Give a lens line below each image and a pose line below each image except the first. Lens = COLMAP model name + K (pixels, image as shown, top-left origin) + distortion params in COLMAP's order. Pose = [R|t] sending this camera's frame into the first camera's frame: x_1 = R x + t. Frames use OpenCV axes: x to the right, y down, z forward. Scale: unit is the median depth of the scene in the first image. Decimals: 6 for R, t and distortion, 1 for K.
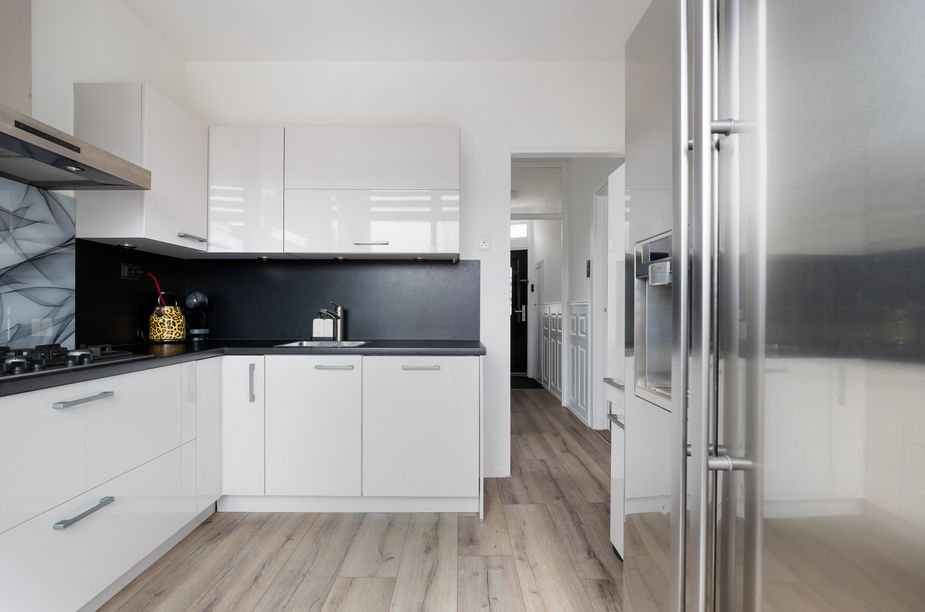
lens RADIAL K [[424.6, 0, 453.4], [0, 424.6, 308.9], [0, 0, 1]] dist [-0.022794, 0.007607]
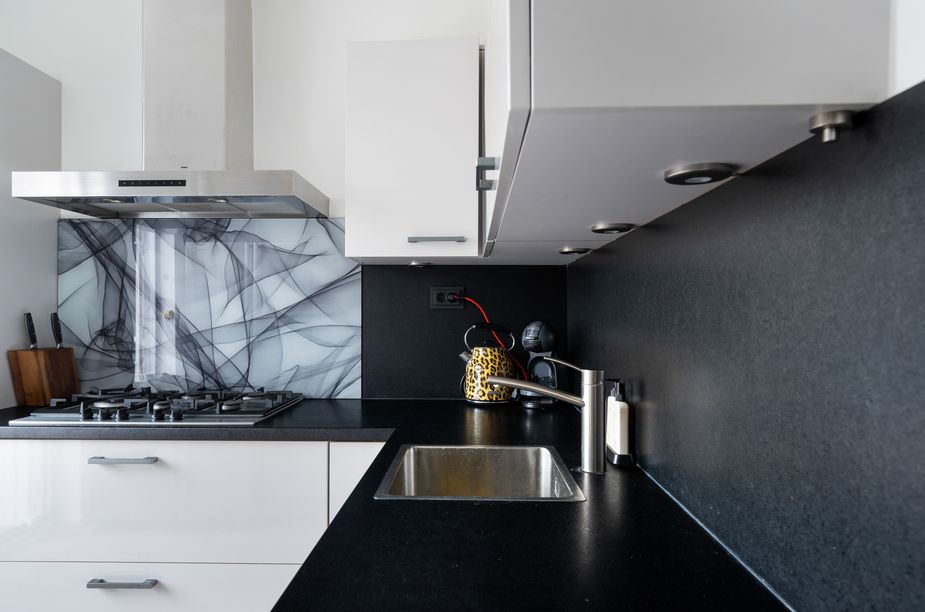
lens RADIAL K [[603.6, 0, 460.2], [0, 603.6, 317.2], [0, 0, 1]] dist [0.004670, -0.000094]
pose [[-0.016489, 0.006818, -0.999841, 0.314281], [0.005192, 0.999964, 0.006733, -0.075252], [0.999851, -0.005080, -0.016524, 1.273801]]
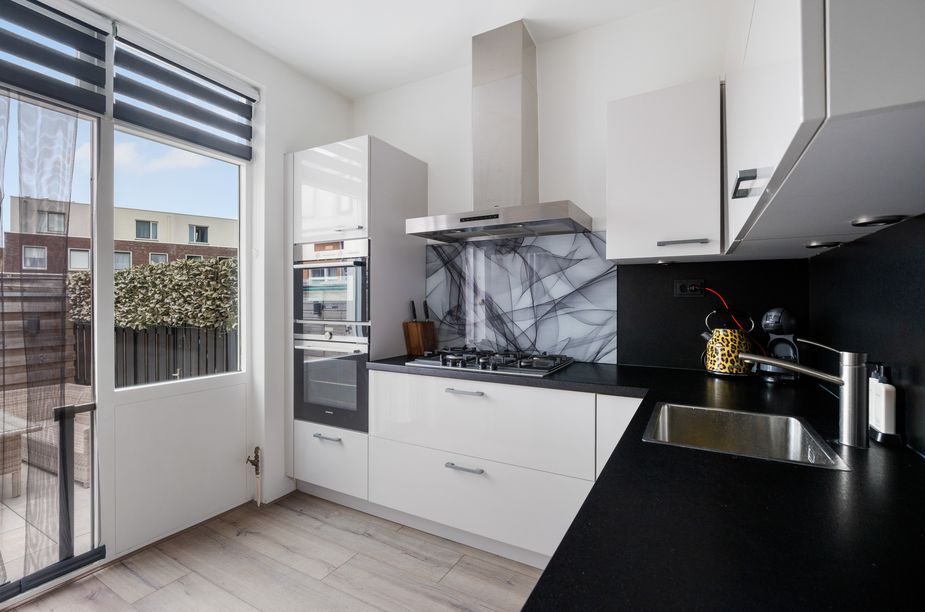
lens RADIAL K [[424.6, 0, 453.4], [0, 424.6, 308.9], [0, 0, 1]] dist [-0.022794, 0.007607]
pose [[-0.488947, 0.016167, -0.872164, 0.321055], [0.004883, 0.999863, 0.015796, -0.074541], [0.872300, 0.003464, -0.488959, 1.227530]]
